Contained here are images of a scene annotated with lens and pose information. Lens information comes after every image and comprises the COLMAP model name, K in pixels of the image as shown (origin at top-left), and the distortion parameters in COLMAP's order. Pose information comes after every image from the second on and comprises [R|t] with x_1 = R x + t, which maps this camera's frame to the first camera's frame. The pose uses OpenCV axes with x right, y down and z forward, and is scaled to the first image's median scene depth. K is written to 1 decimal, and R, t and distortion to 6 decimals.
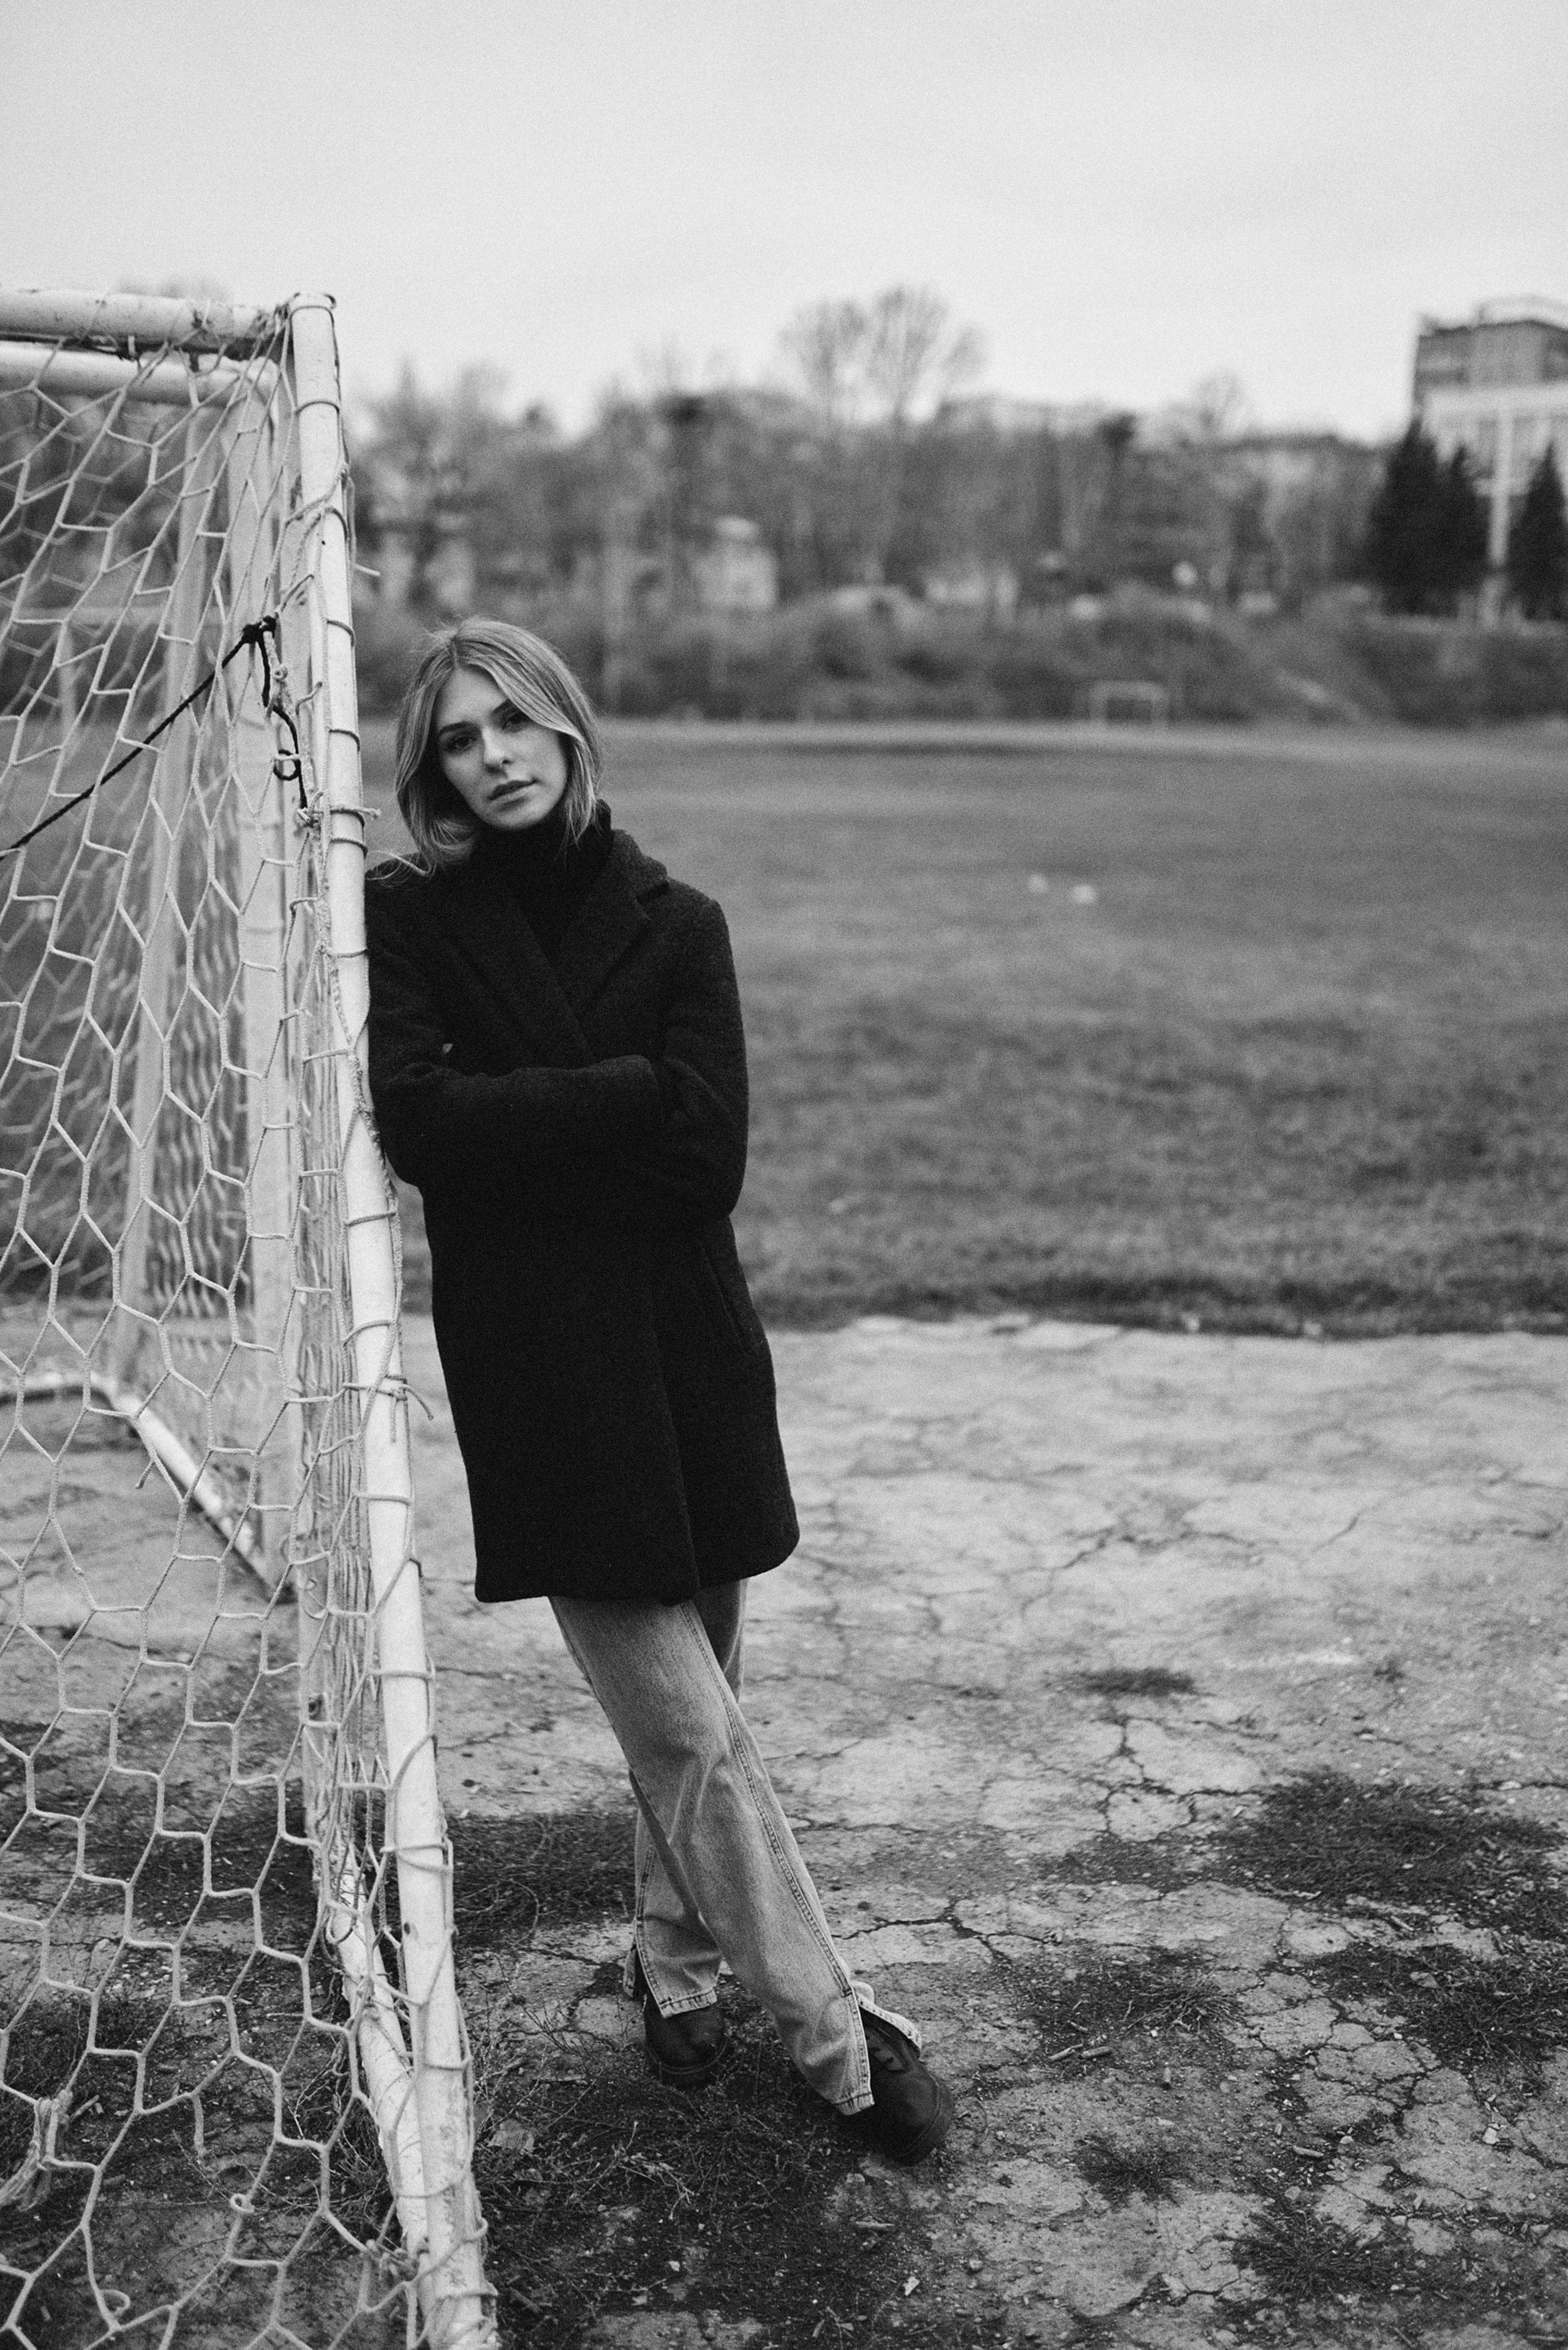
lens RADIAL K [[2196.4, 0, 780.9], [0, 2196.4, 1168.9], [0, 0, 1]] dist [-0.029615, 0.000000]
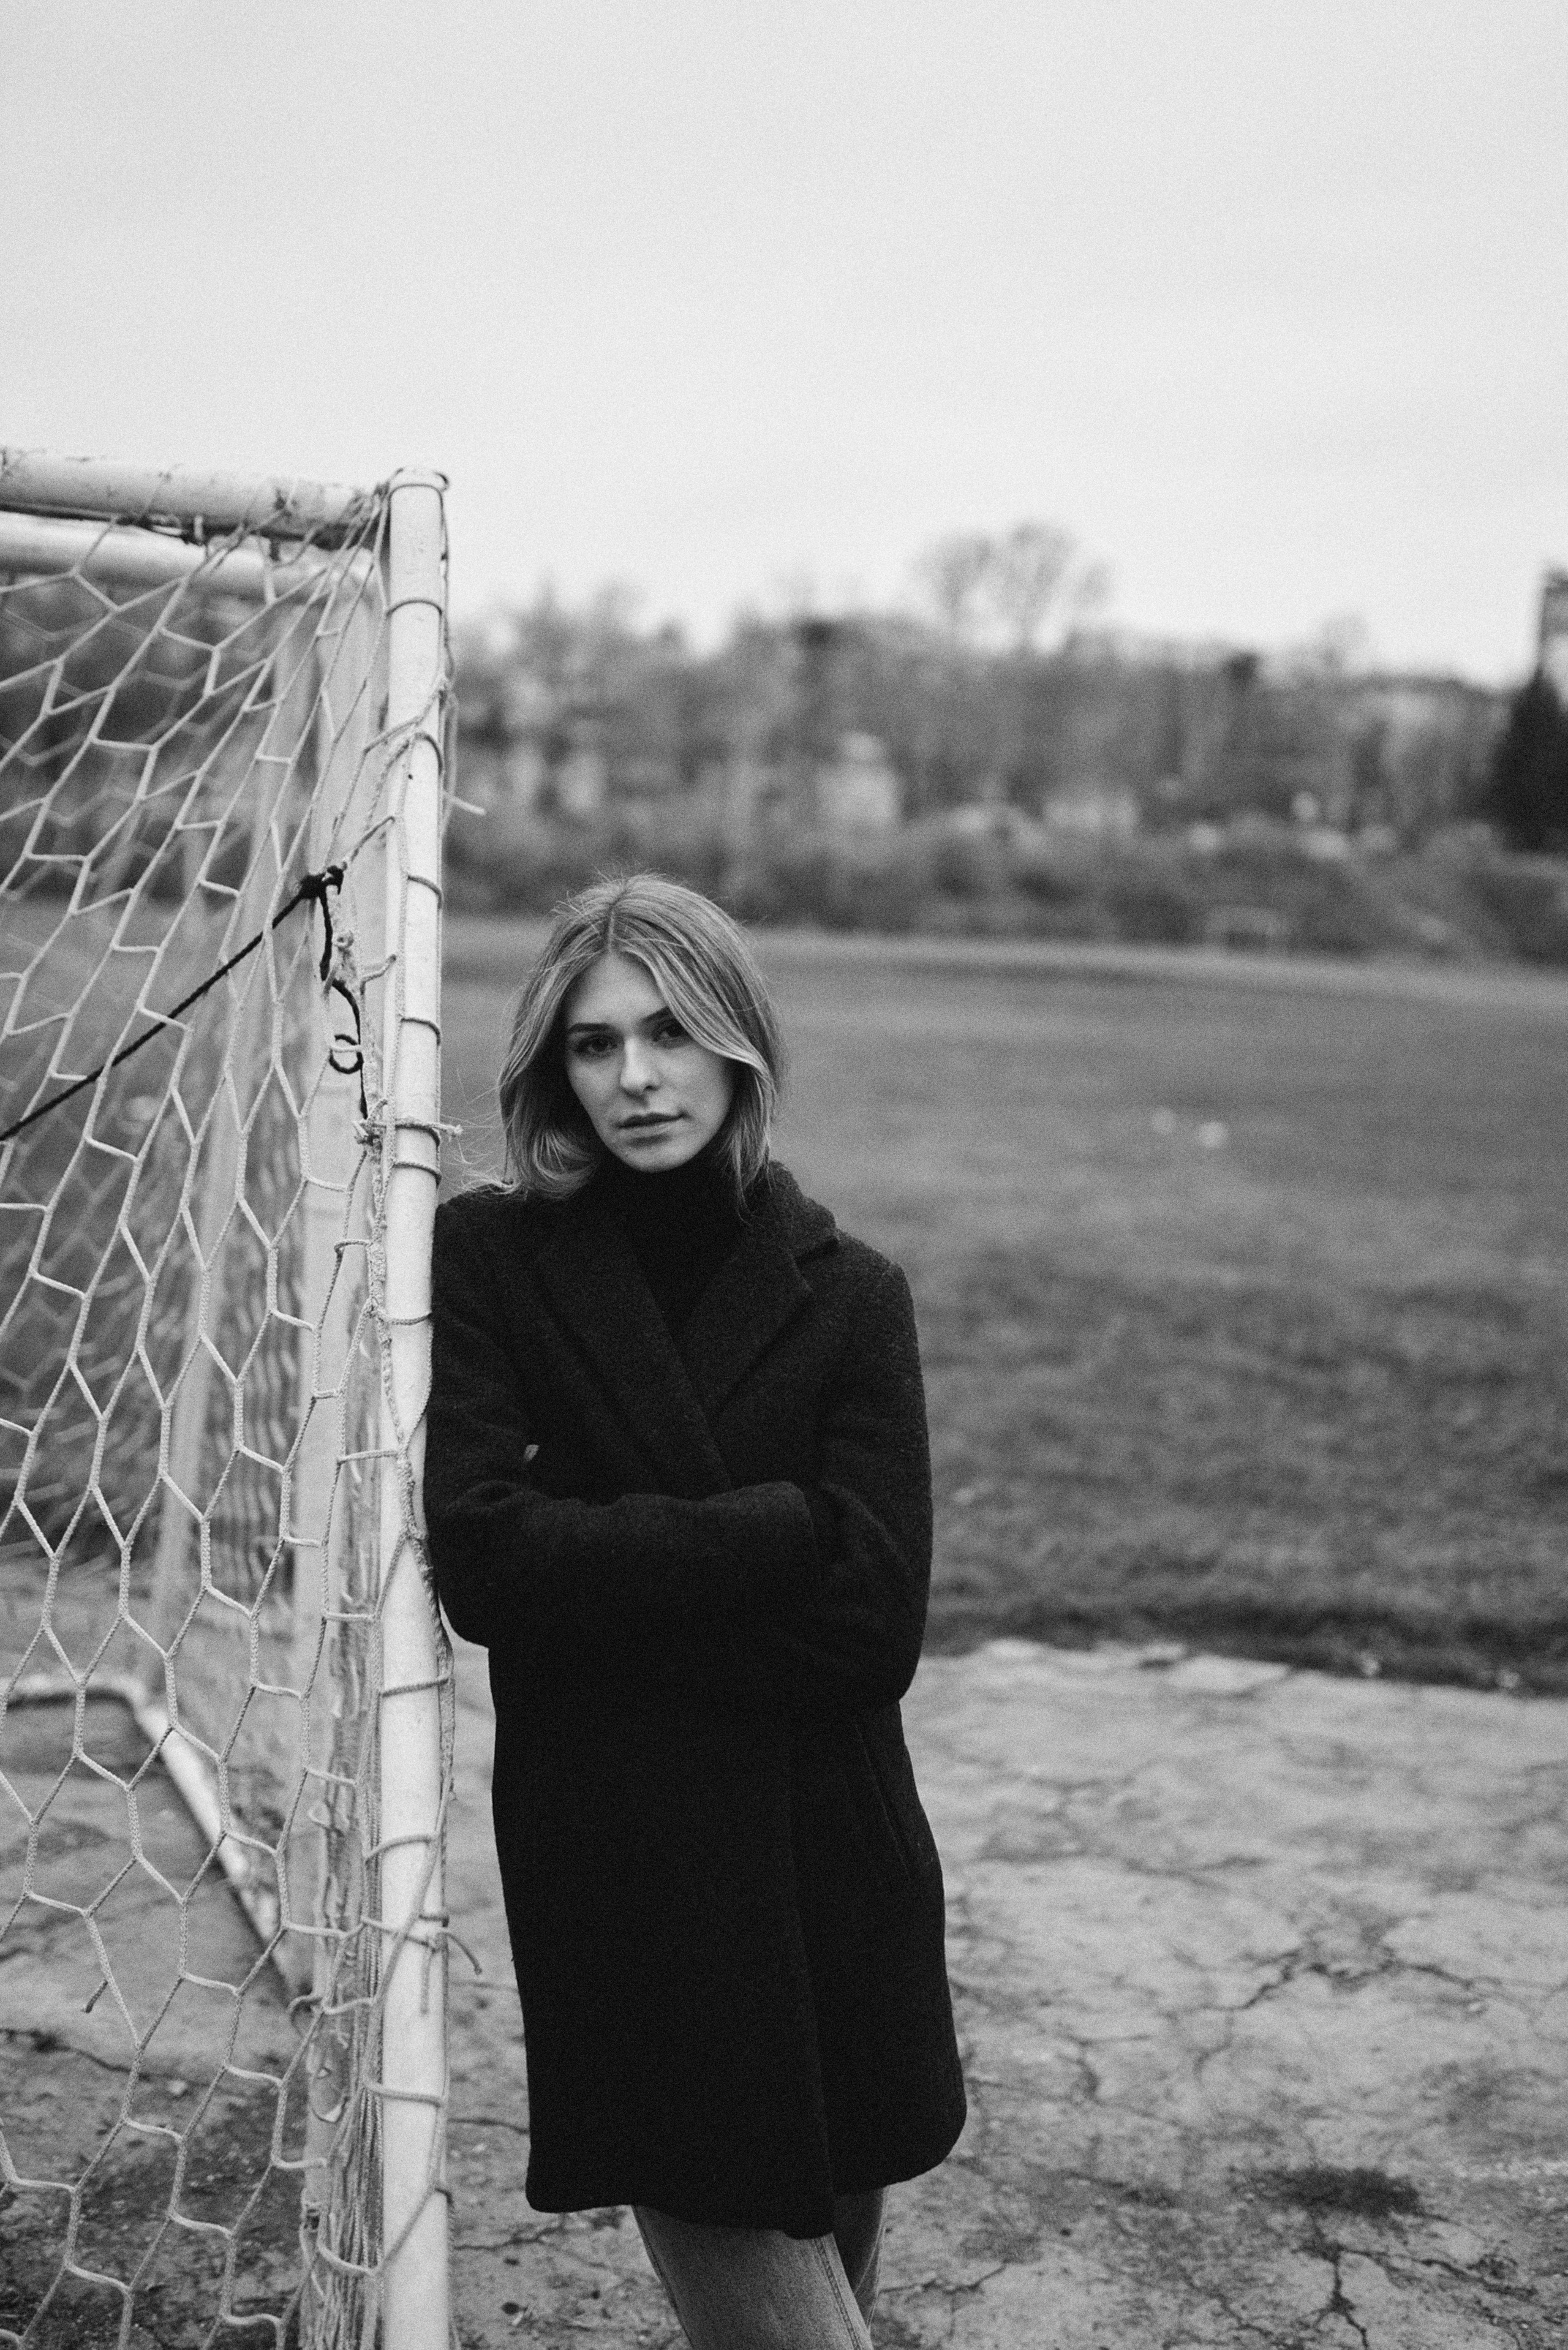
lens RADIAL K [[2196.4, 0, 784.9], [0, 2196.4, 1169.3], [0, 0, 1]] dist [-0.029615, 0.000000]
pose [[0.998003, 0.044140, -0.045196, -0.017921], [-0.048178, 0.994544, -0.092530, -0.041758], [0.040865, 0.094523, 0.994684, 0.124403]]
